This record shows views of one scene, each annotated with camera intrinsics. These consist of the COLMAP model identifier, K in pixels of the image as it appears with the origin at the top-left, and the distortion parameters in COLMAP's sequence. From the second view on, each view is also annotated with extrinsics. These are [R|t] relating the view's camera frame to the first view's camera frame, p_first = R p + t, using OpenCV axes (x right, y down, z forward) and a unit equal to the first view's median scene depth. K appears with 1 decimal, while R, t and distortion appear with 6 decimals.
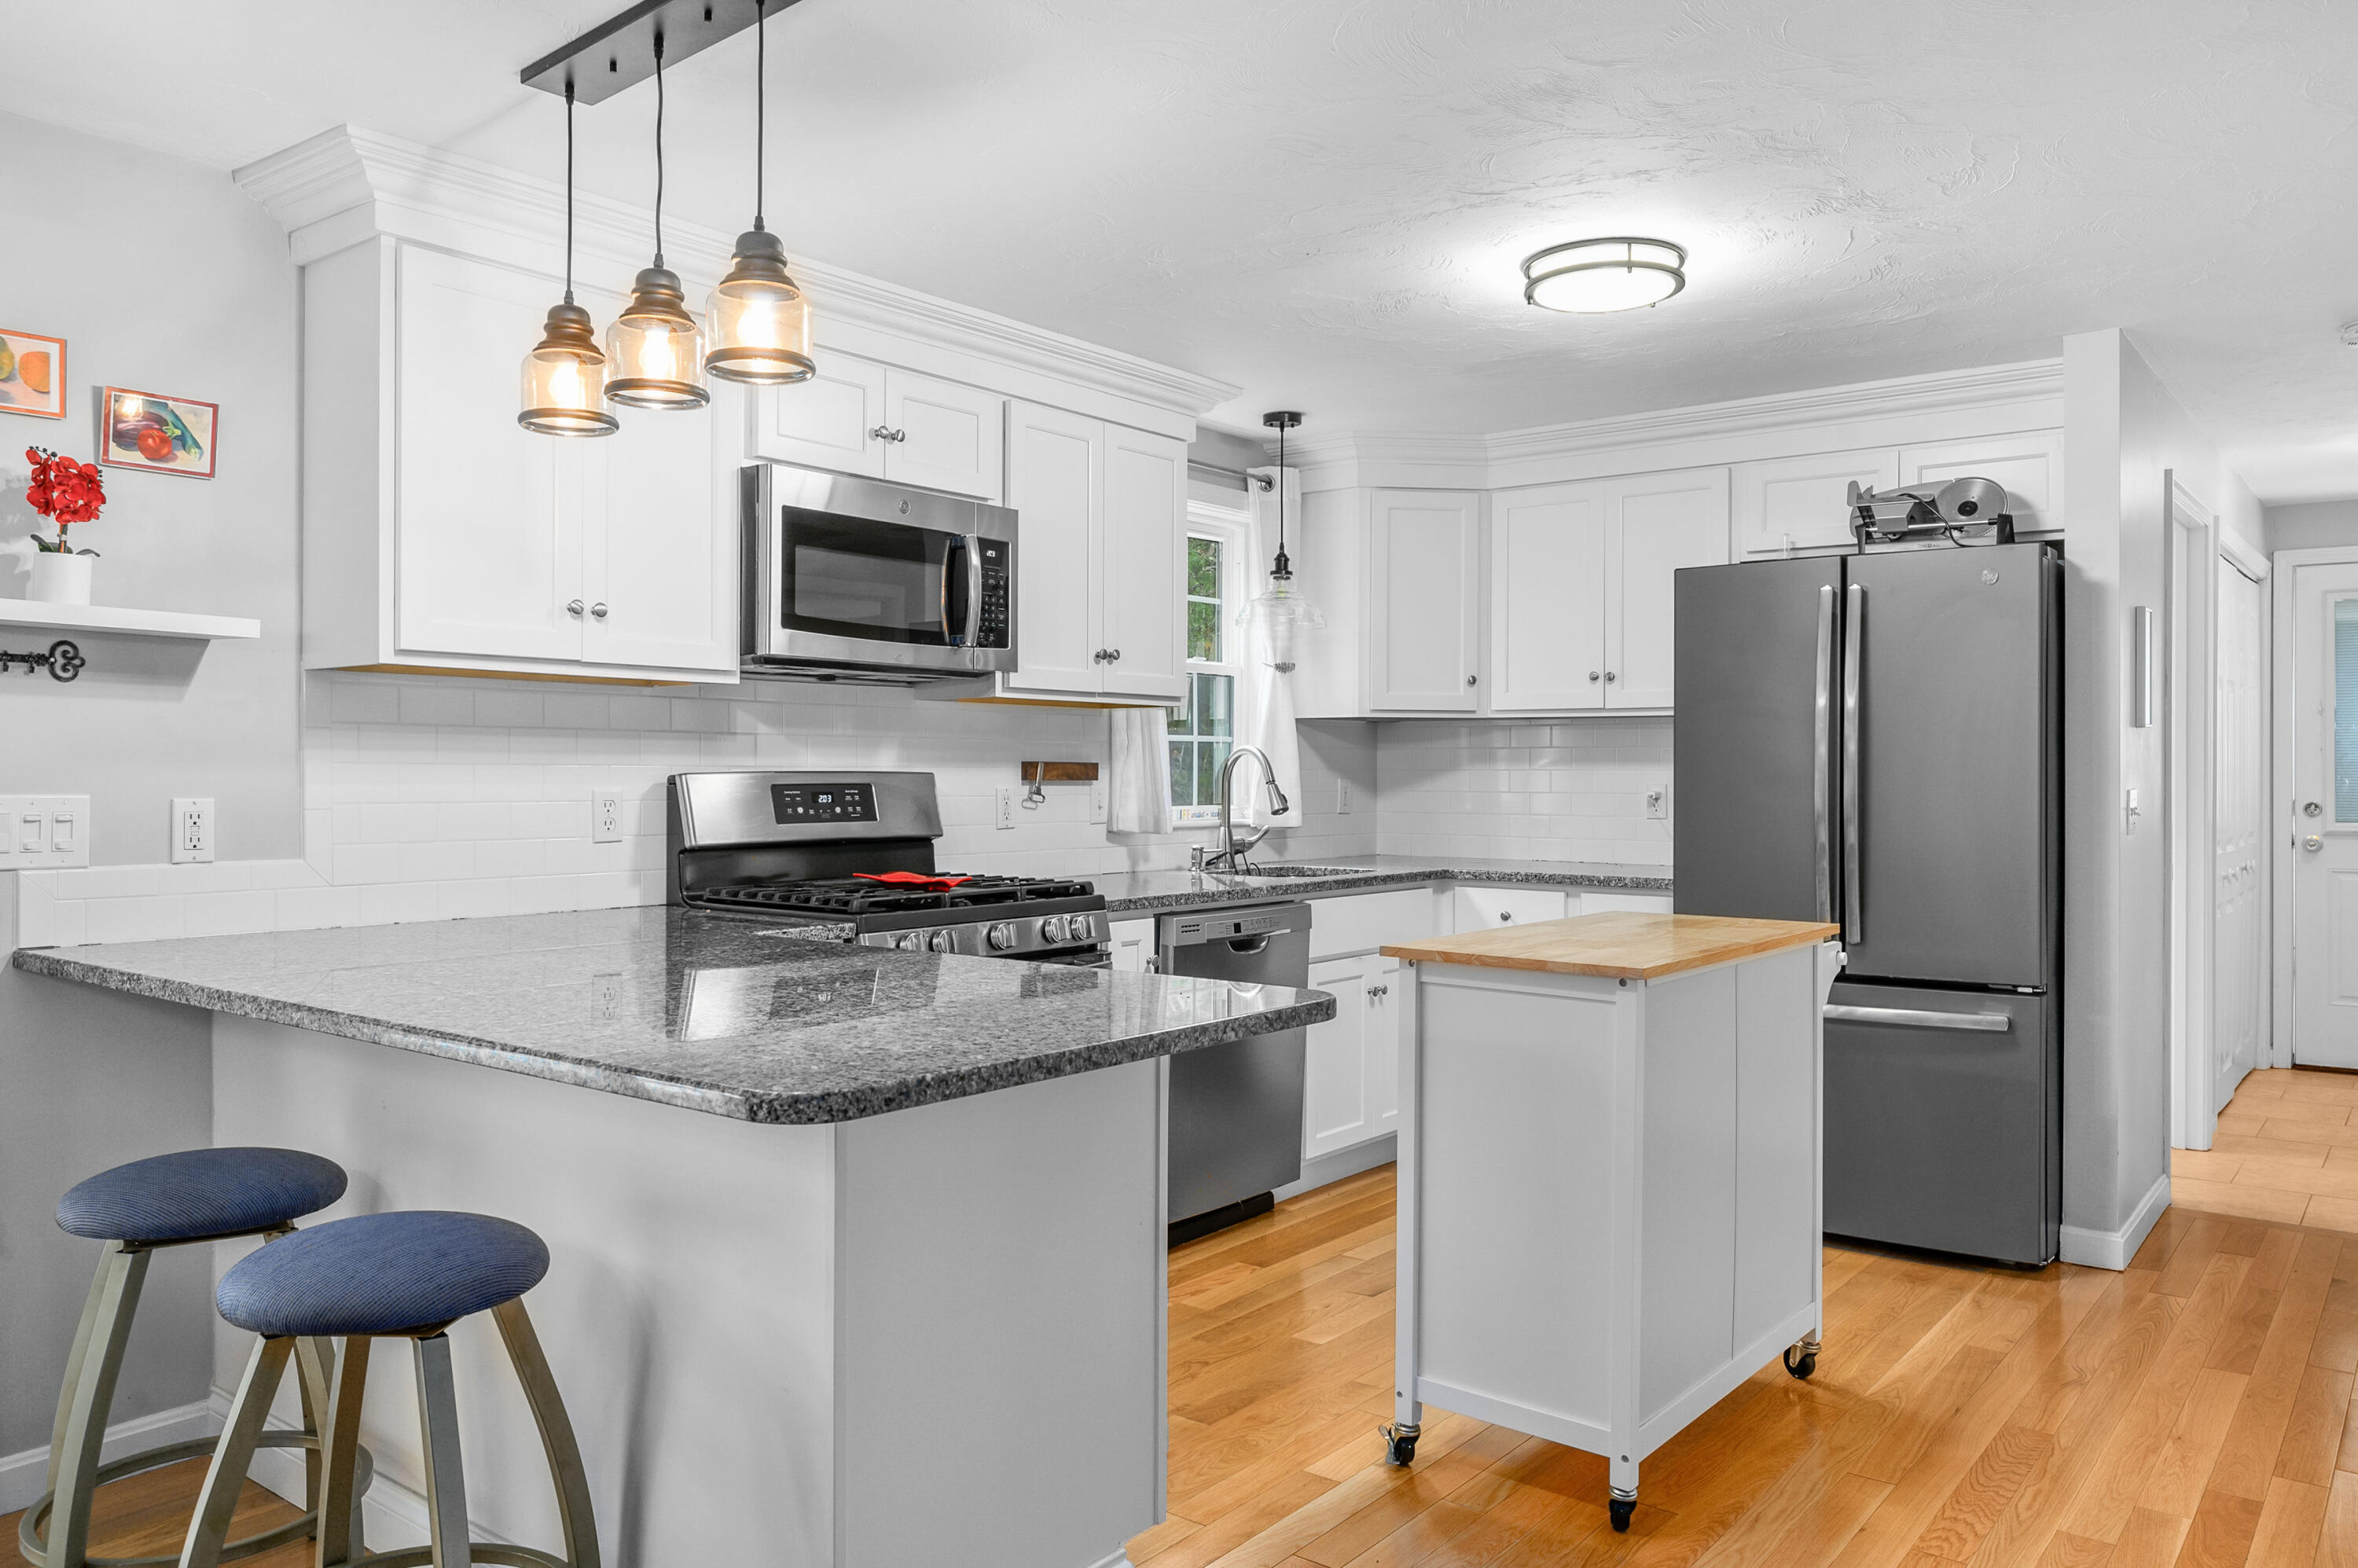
lens RADIAL K [[1672.5, 0, 1179.0], [0, 1672.5, 784.0], [0, 0, 1]] dist [-0.007368, -0.003380]
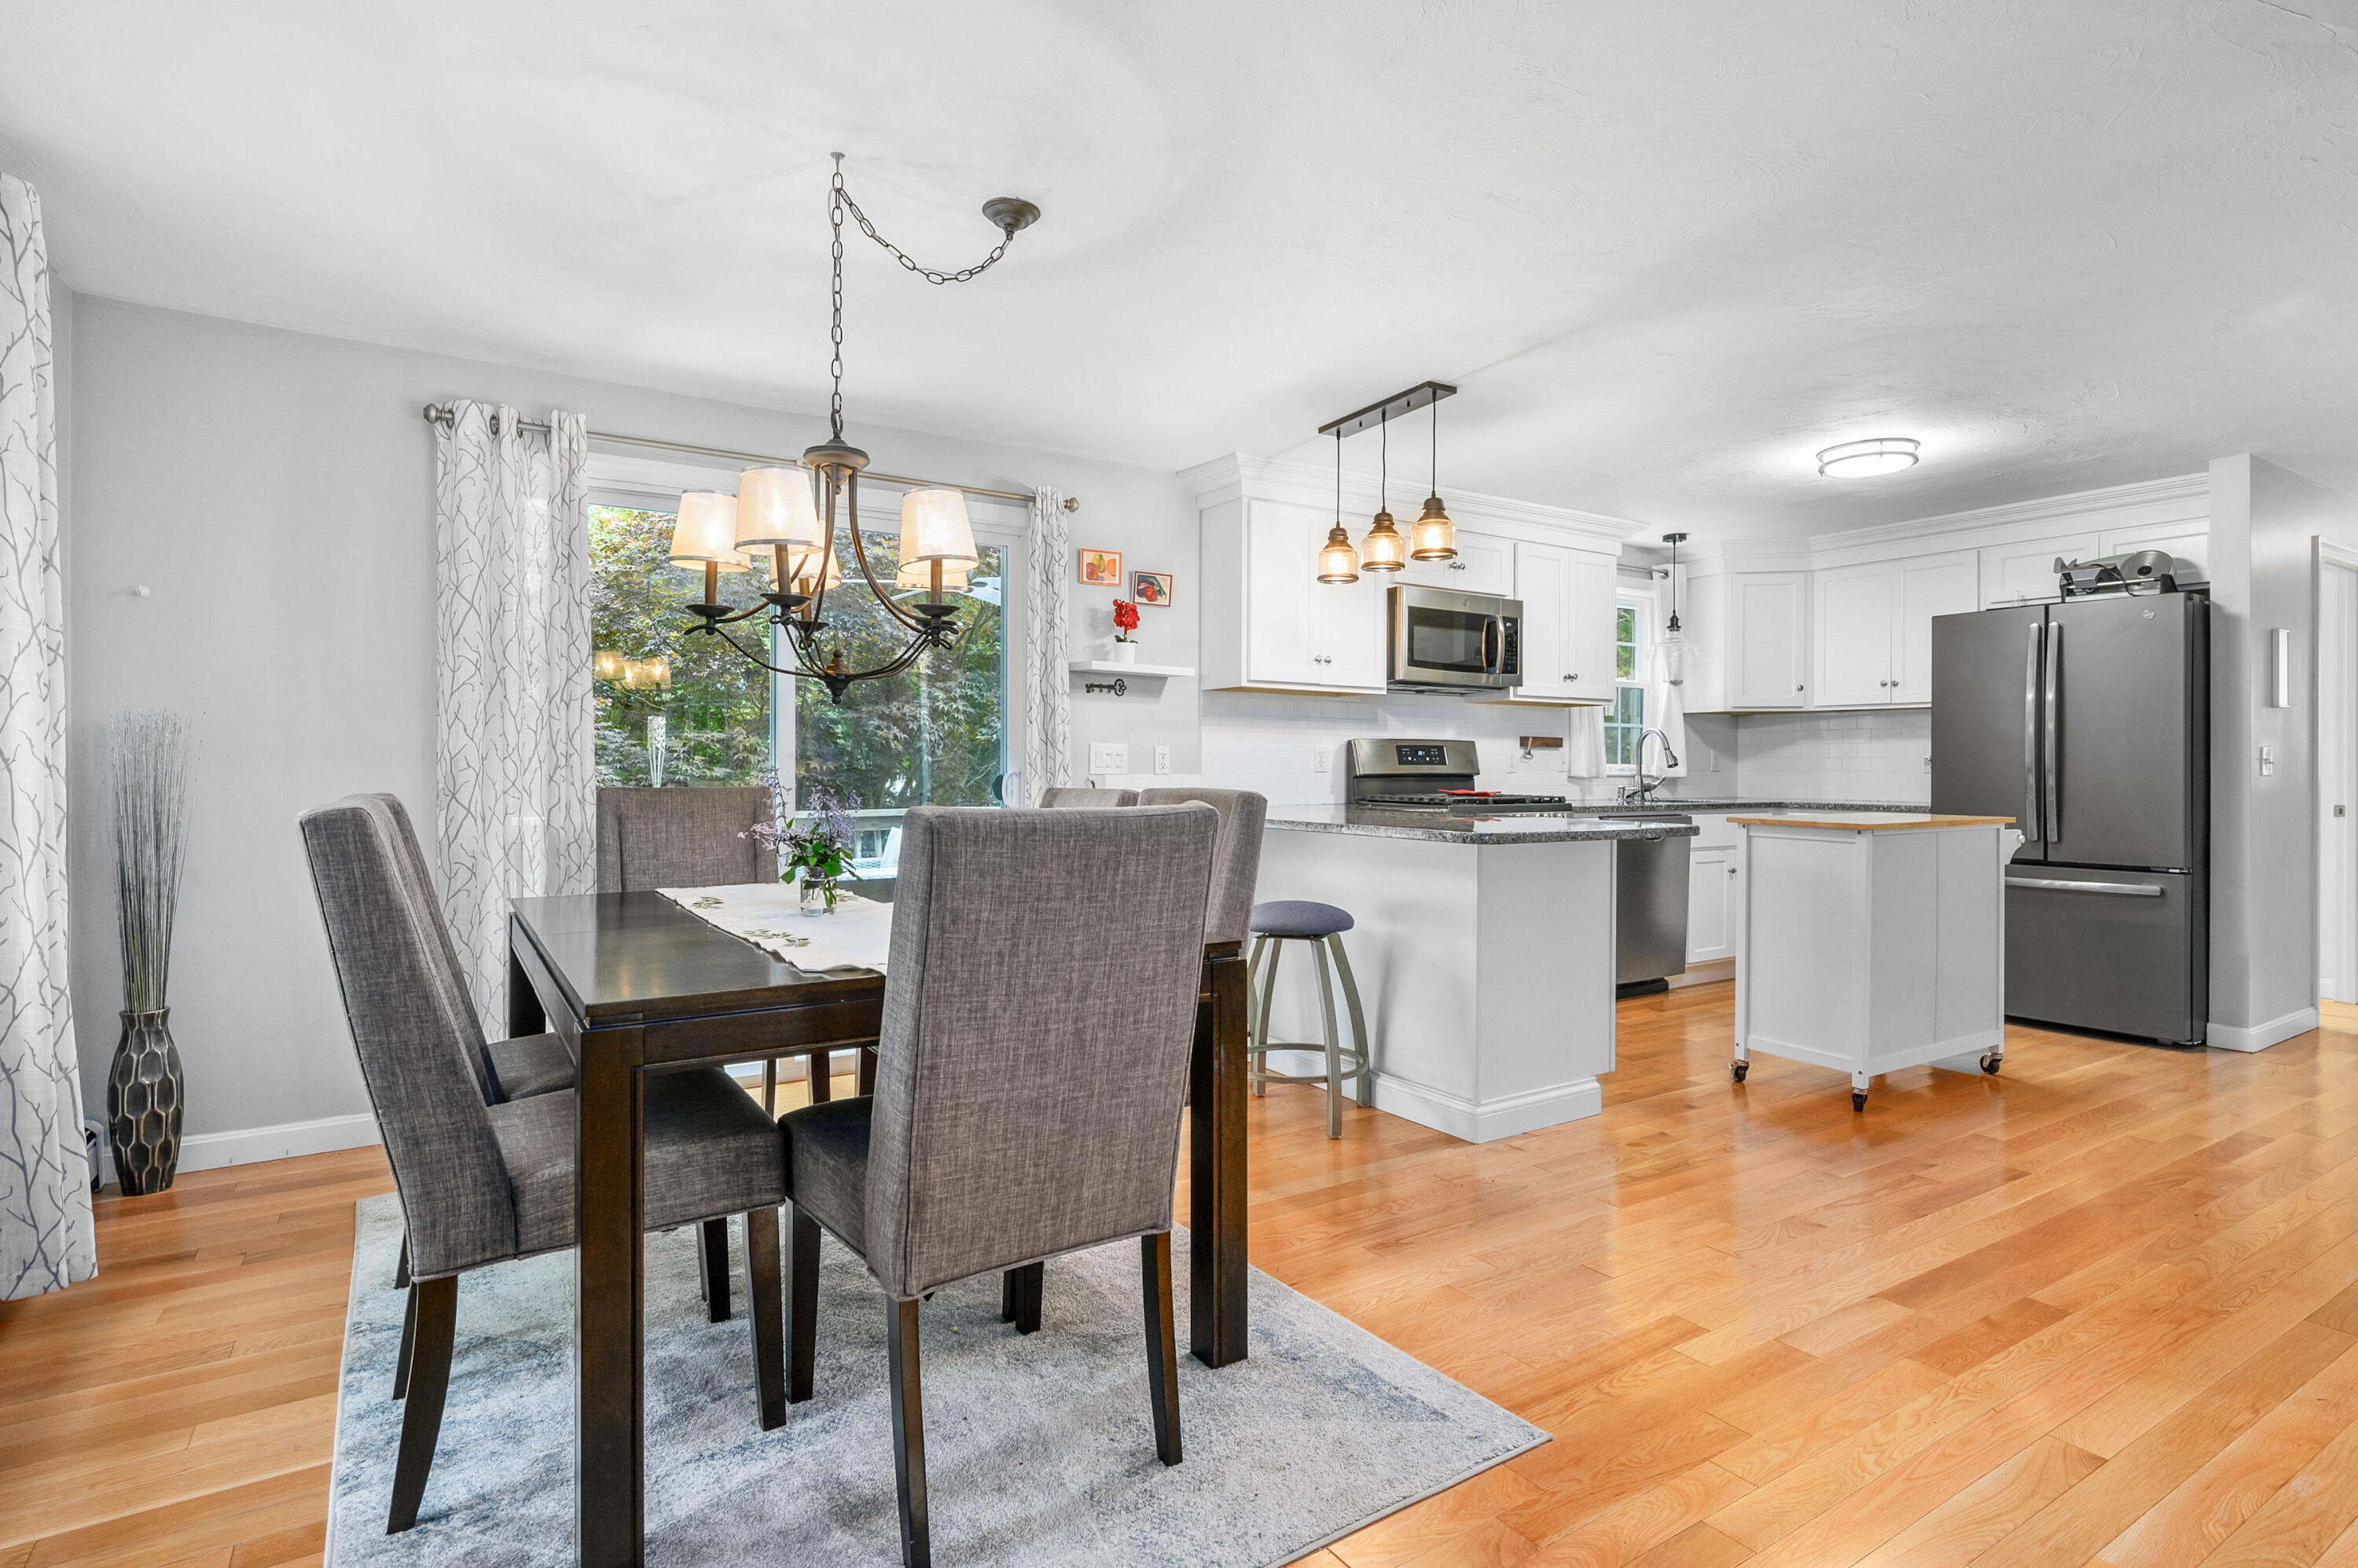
lens RADIAL K [[1173.7, 0, 1180.0], [0, 1173.7, 768.5], [0, 0, 1]] dist [-0.002395, -0.000324]
pose [[0.943281, 0.001694, -0.331991, -0.021269], [-0.003949, 0.999973, -0.006119, 0.035404], [0.331972, 0.007083, 0.943263, -0.378026]]
